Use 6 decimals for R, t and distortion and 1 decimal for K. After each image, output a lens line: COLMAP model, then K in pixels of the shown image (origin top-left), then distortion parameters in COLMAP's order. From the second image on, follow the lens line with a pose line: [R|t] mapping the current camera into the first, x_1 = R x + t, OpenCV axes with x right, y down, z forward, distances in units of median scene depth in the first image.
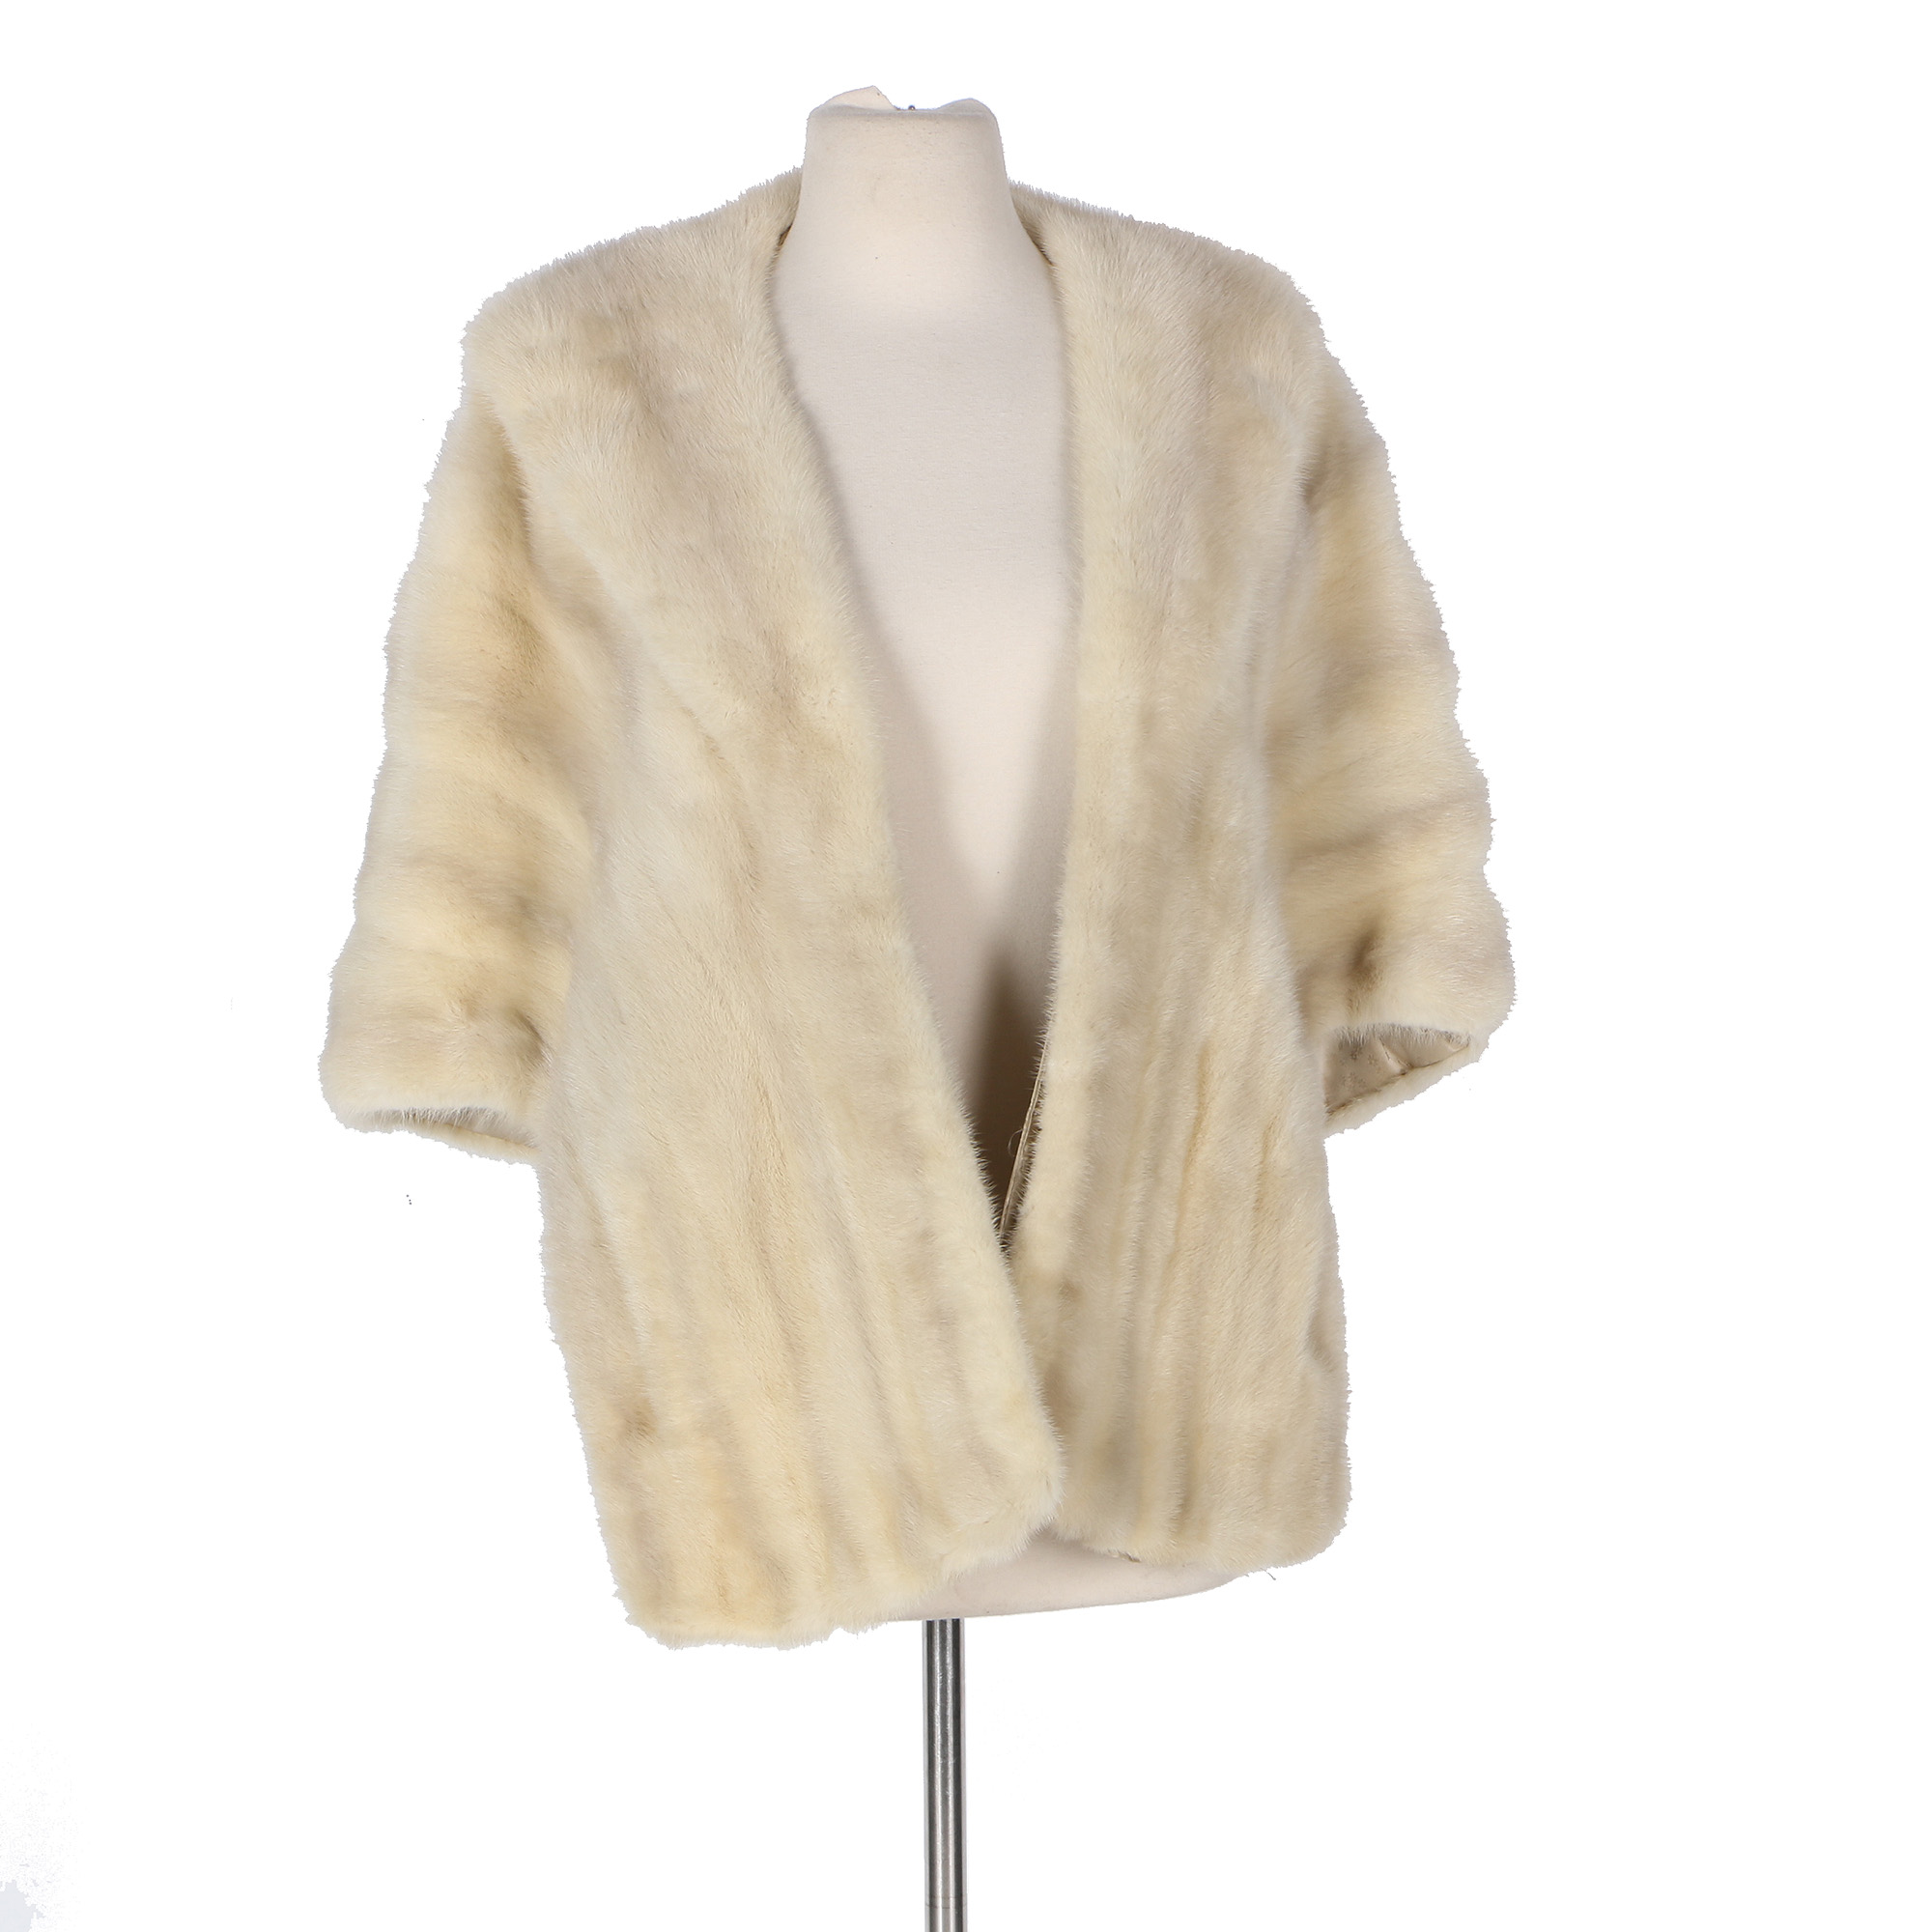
lens RADIAL K [[6988.4, 0, 970.0], [0, 6988.4, 945.9], [0, 0, 1]] dist [0.369271, 0.000000]
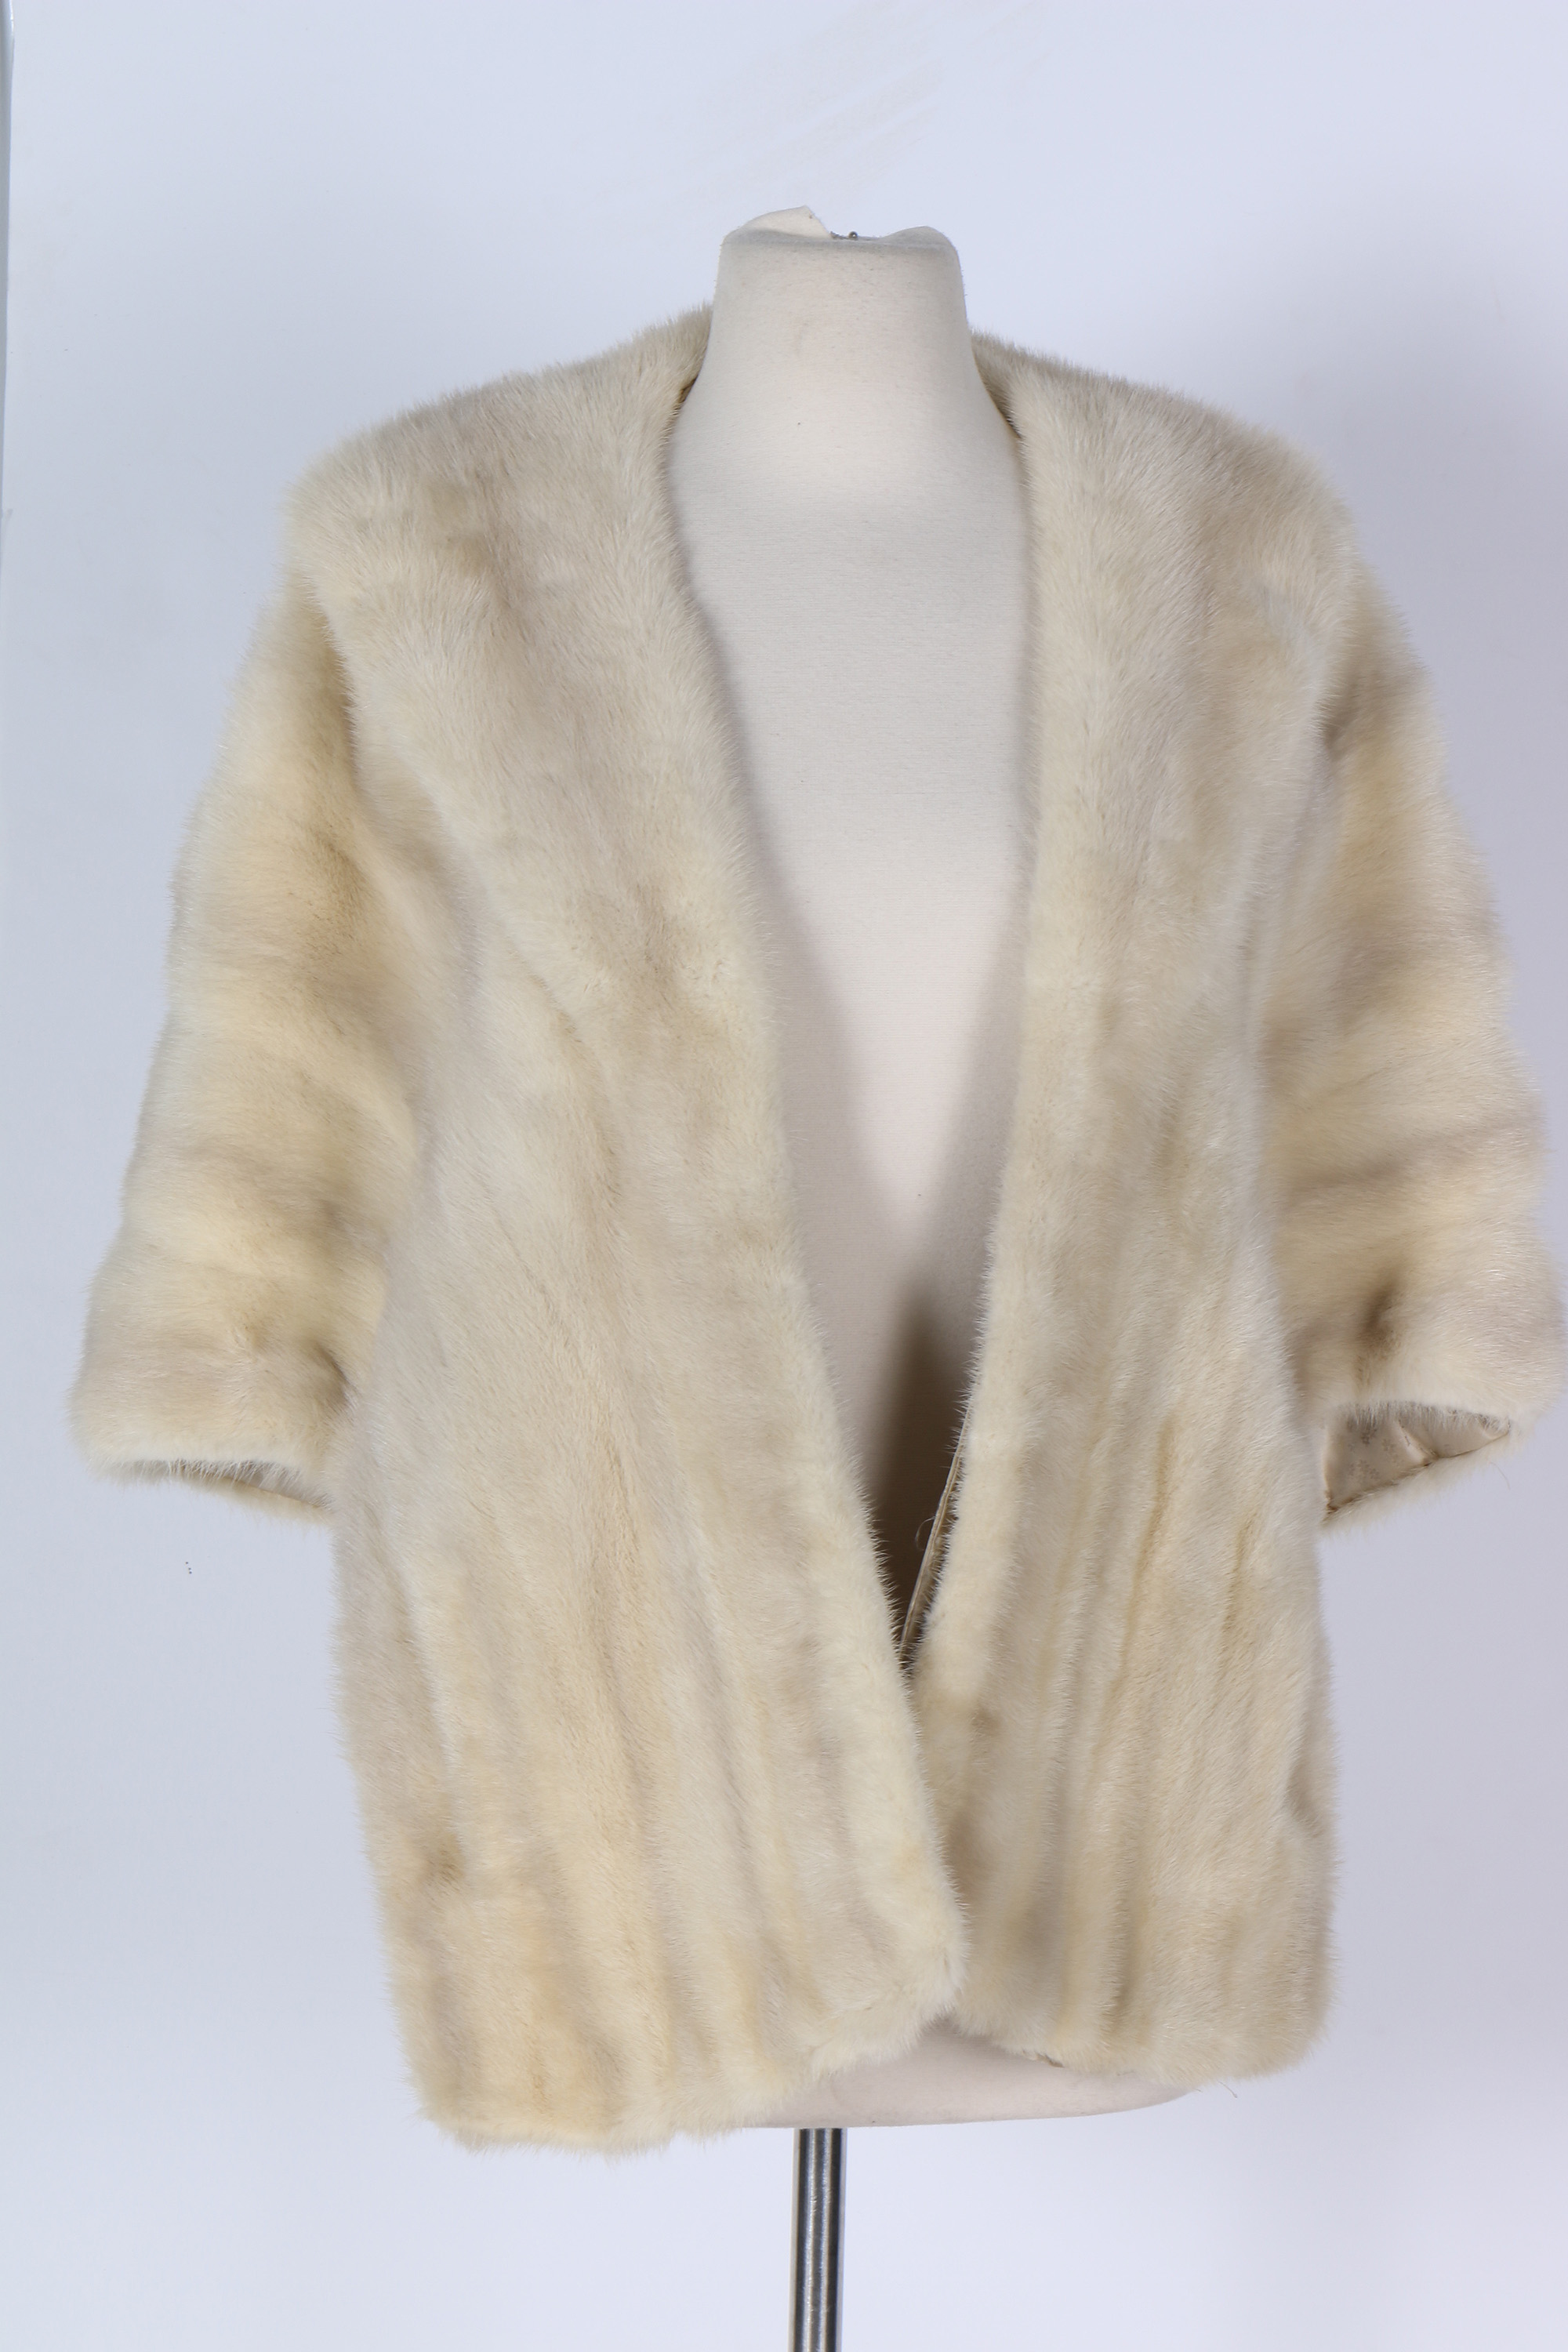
lens RADIAL K [[9109.3, 0, 788.0], [0, 9109.3, 1168.0], [0, 0, 1]] dist [0.975826, 0.000000]
pose [[0.998841, 0.038992, -0.028227, 0.018383], [-0.039167, 0.999217, -0.005653, -0.007102], [0.027985, 0.006752, 0.999586, -0.047578]]
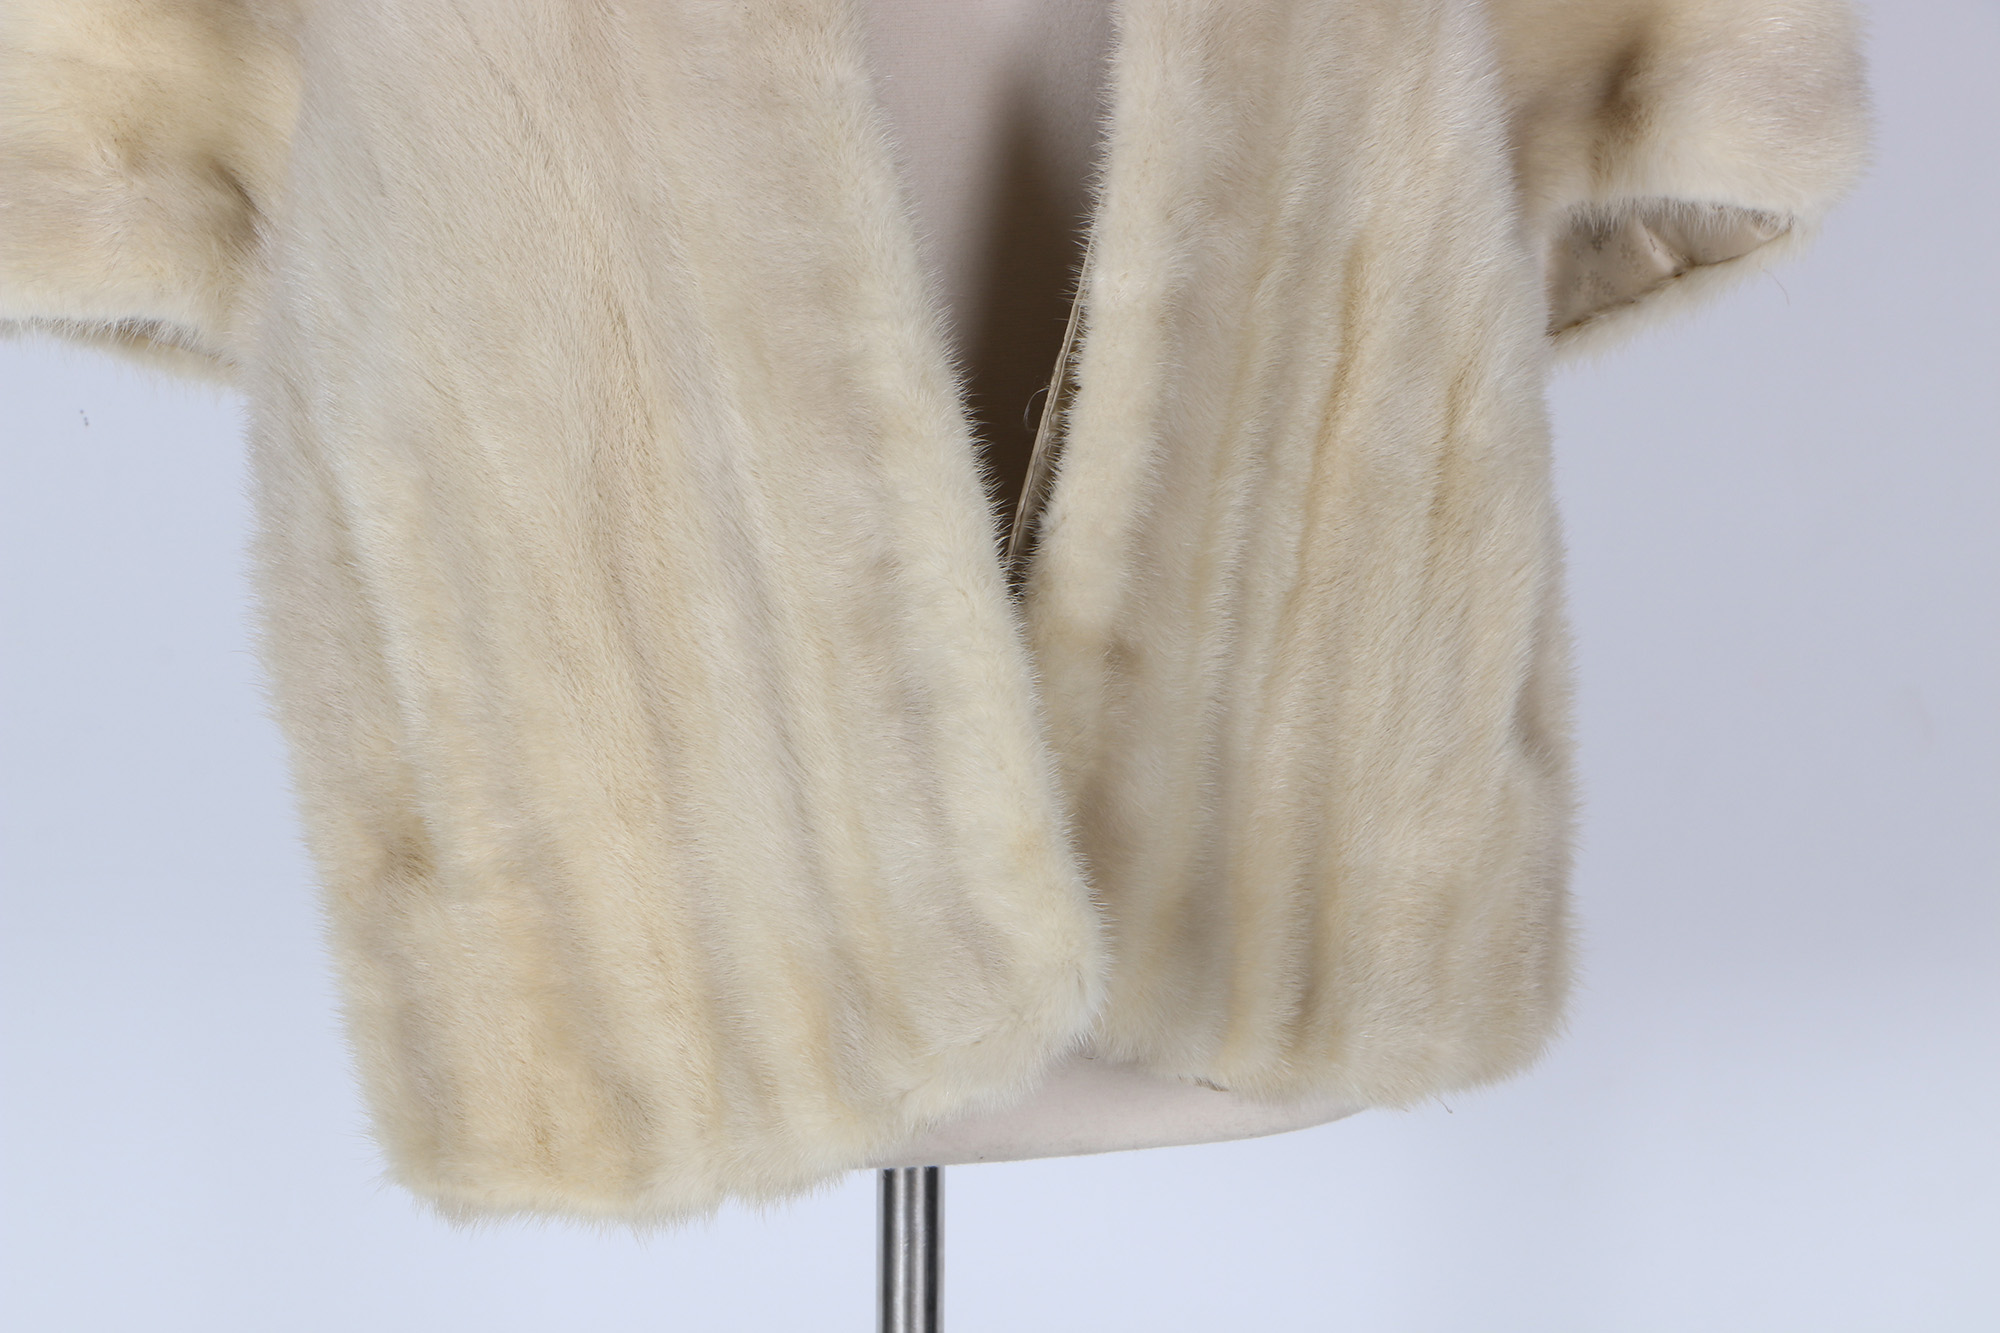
lens RADIAL K [[8447.4, 0, 984.9], [0, 8447.4, 685.1], [0, 0, 1]] dist [1.059082, 0.000000]
pose [[0.999861, 0.016156, -0.004067, 0.005282], [-0.015687, 0.995195, 0.096649, -0.018029], [0.005609, -0.096572, 0.995310, 0.269178]]
